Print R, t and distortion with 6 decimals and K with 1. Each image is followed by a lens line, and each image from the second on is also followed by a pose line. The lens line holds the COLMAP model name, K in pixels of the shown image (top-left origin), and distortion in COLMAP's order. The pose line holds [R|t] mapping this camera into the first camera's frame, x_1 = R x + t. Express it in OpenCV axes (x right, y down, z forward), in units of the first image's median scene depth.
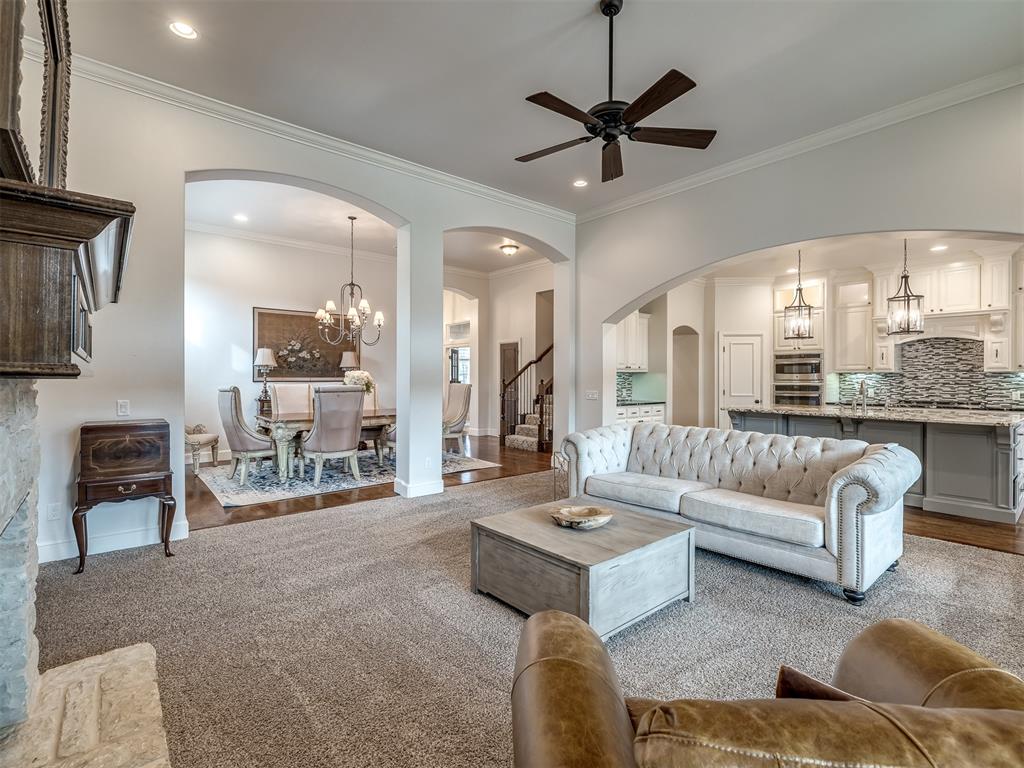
lens RADIAL K [[488.4, 0, 544.8], [0, 488.4, 378.4], [0, 0, 1]] dist [-0.002106, 0.000137]
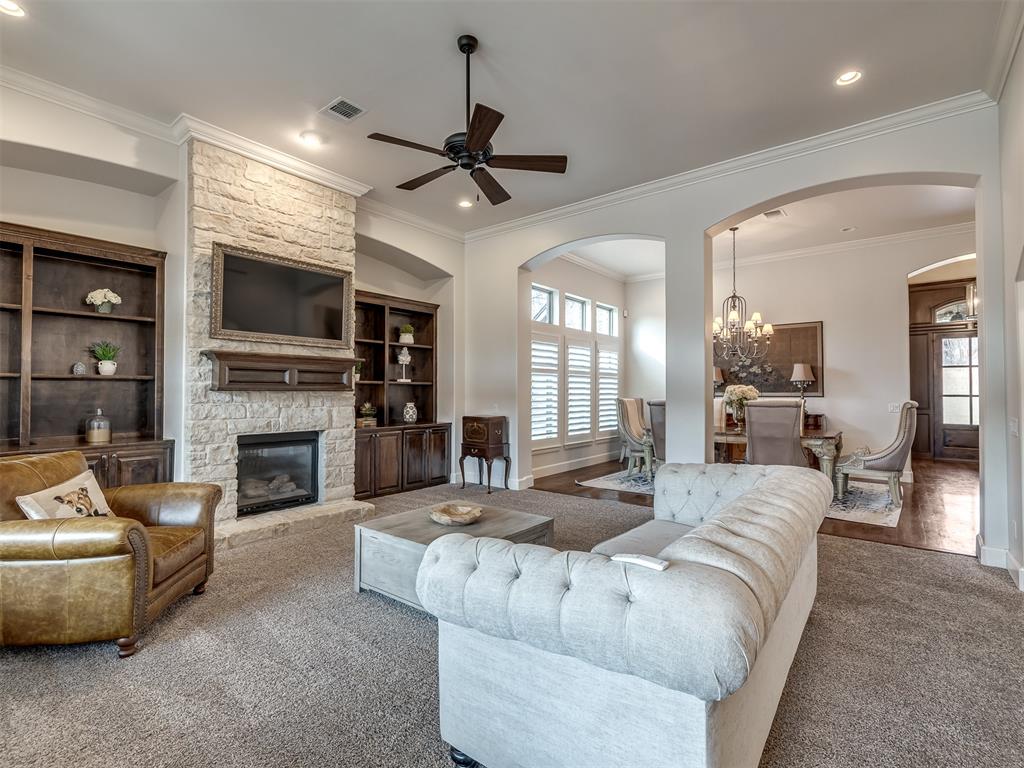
lens RADIAL K [[499.0, 0, 501.1], [0, 499.0, 383.5], [0, 0, 1]] dist [-0.000816, -0.000020]
pose [[0.159140, -0.019106, -0.987071, 1.098730], [-0.000033, 0.999813, -0.019357, -0.001403], [0.987256, 0.003113, 0.159109, 0.830915]]
